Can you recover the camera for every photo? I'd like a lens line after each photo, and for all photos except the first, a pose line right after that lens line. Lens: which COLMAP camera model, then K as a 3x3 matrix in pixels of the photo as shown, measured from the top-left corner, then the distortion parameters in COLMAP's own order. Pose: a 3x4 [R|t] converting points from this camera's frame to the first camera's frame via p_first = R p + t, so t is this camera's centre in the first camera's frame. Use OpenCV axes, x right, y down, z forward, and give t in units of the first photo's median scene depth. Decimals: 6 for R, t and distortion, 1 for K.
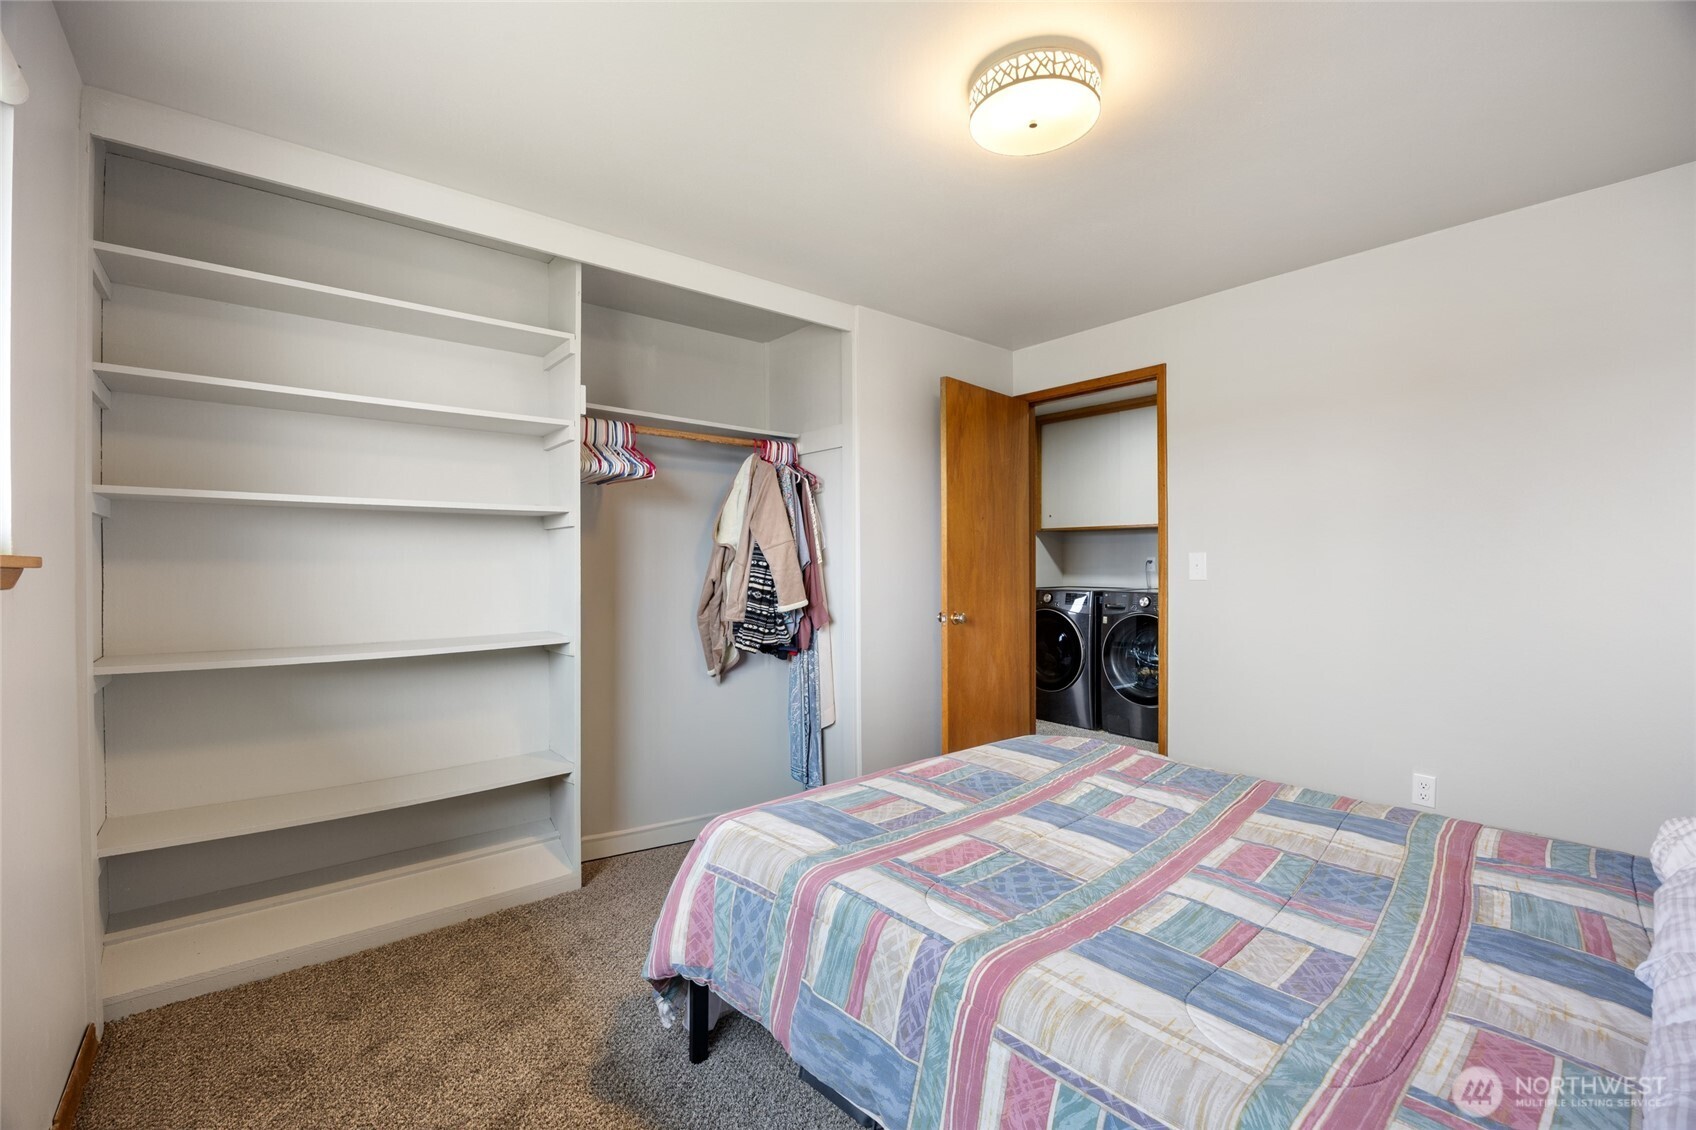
lens RADIAL K [[720.6, 0, 859.6], [0, 720.6, 567.0], [0, 0, 1]] dist [-0.020031, 0.000668]
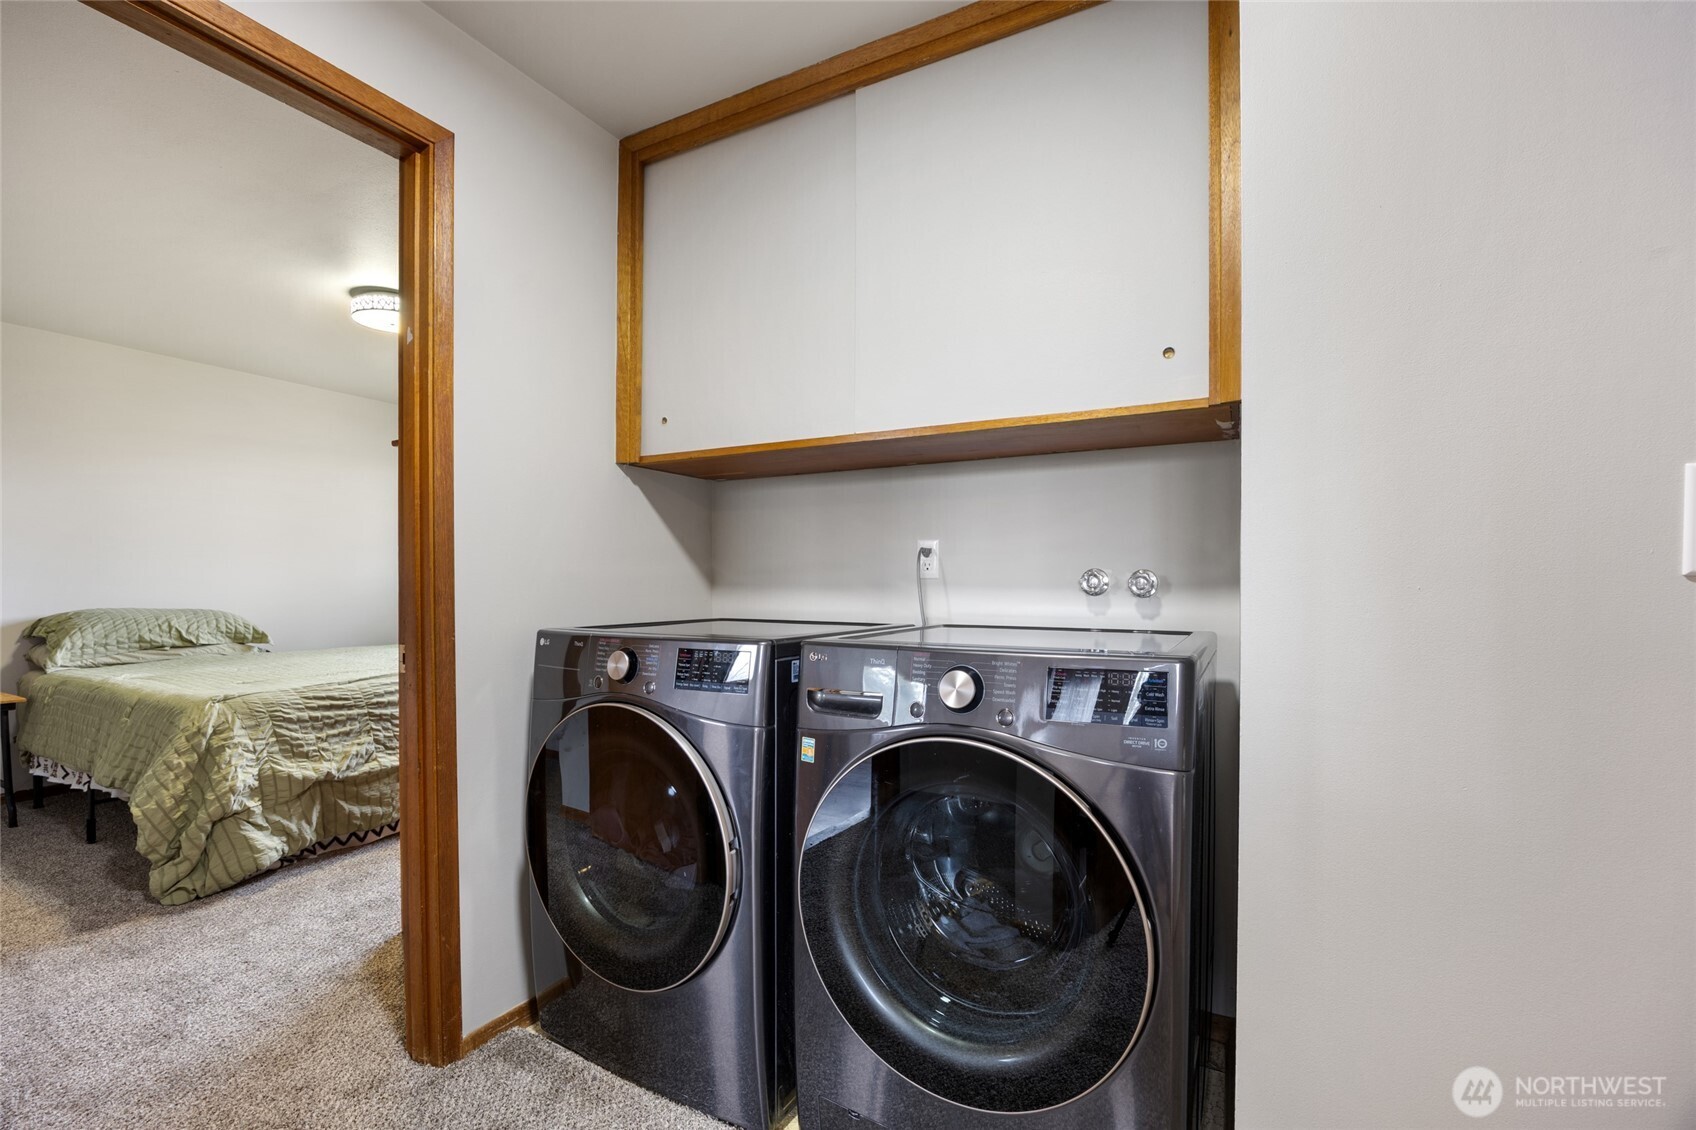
lens RADIAL K [[720.6, 0, 859.6], [0, 720.6, 567.0], [0, 0, 1]] dist [-0.020031, 0.000668]
pose [[0.923158, 0.009705, 0.384297, 0.243779], [0.000405, 0.999656, -0.026219, 0.011455], [-0.384419, 0.024360, 0.922837, 0.709402]]
